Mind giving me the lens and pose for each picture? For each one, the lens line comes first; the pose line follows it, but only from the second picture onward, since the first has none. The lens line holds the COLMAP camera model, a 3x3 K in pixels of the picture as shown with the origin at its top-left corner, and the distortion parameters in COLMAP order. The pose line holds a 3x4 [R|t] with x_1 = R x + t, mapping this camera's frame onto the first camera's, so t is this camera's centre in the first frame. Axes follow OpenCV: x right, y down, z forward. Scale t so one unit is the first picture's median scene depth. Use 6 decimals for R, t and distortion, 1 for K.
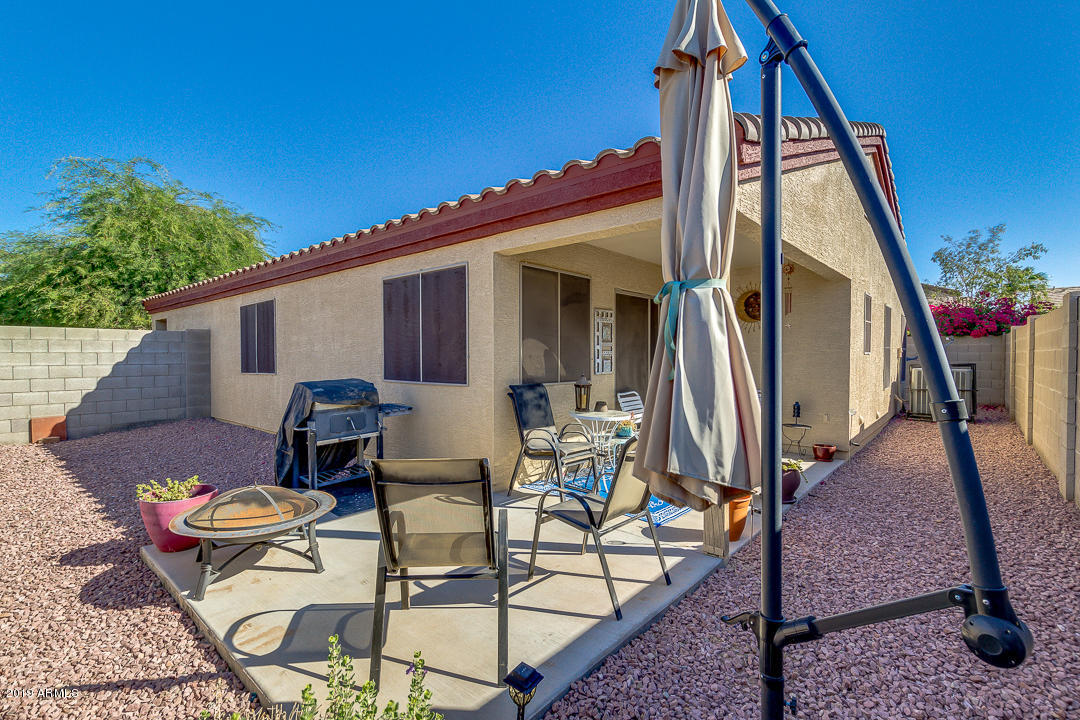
lens RADIAL K [[499.6, 0, 537.7], [0, 499.6, 365.4], [0, 0, 1]] dist [0.014695, -0.008248]
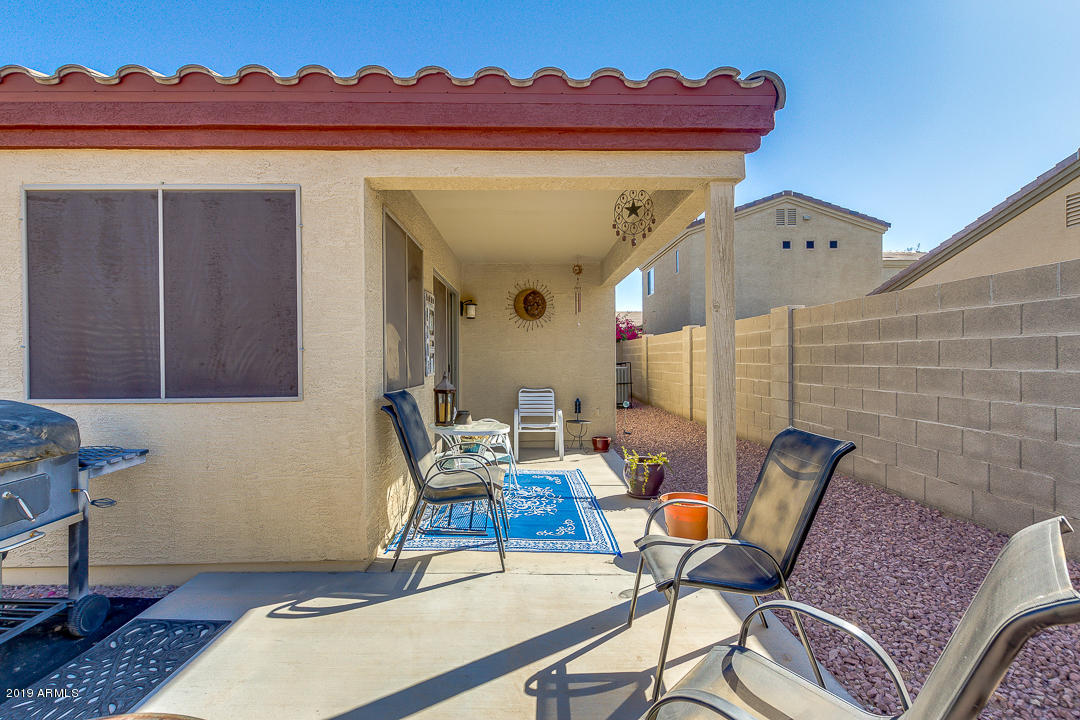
lens RADIAL K [[499.6, 0, 533.3], [0, 499.6, 360.7], [0, 0, 1]] dist [0.014695, -0.008248]
pose [[0.737748, -0.005135, 0.675057, -0.250035], [0.019433, 0.999718, -0.013633, 0.006862], [-0.674797, 0.023176, 0.737640, 0.294993]]
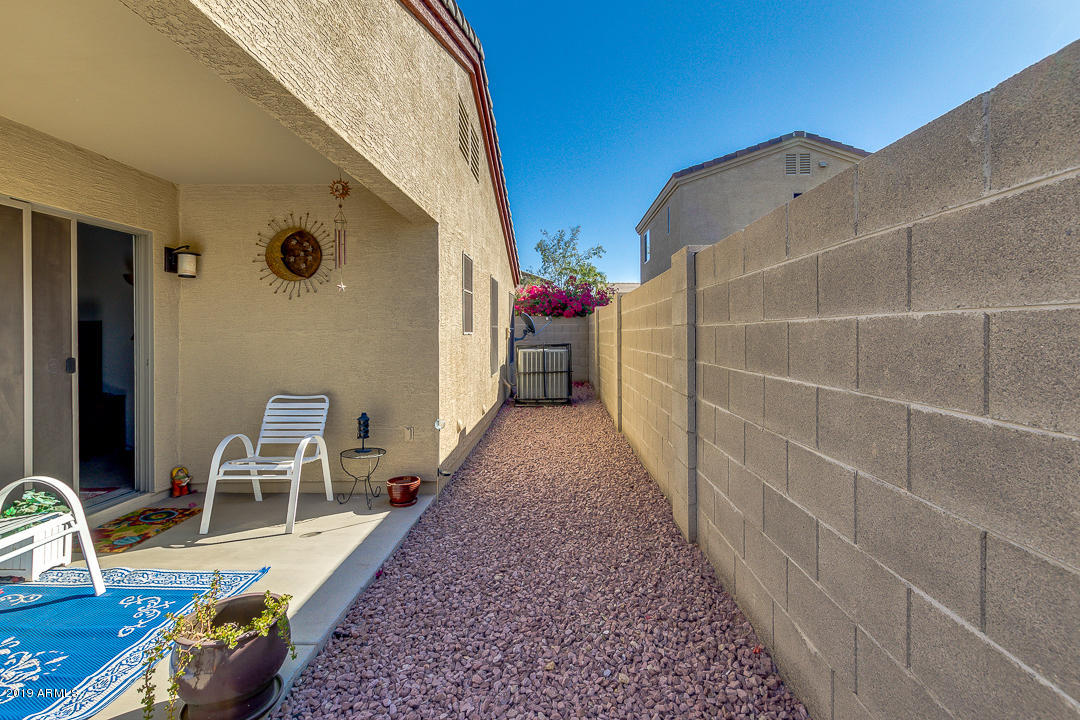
lens RADIAL K [[502.6, 0, 562.5], [0, 502.6, 333.8], [0, 0, 1]] dist [0.002465, -0.001128]
pose [[0.752844, -0.002502, 0.658195, 0.296940], [0.017750, 0.999706, -0.016502, -0.009153], [-0.657960, 0.024106, 0.752667, 0.377427]]
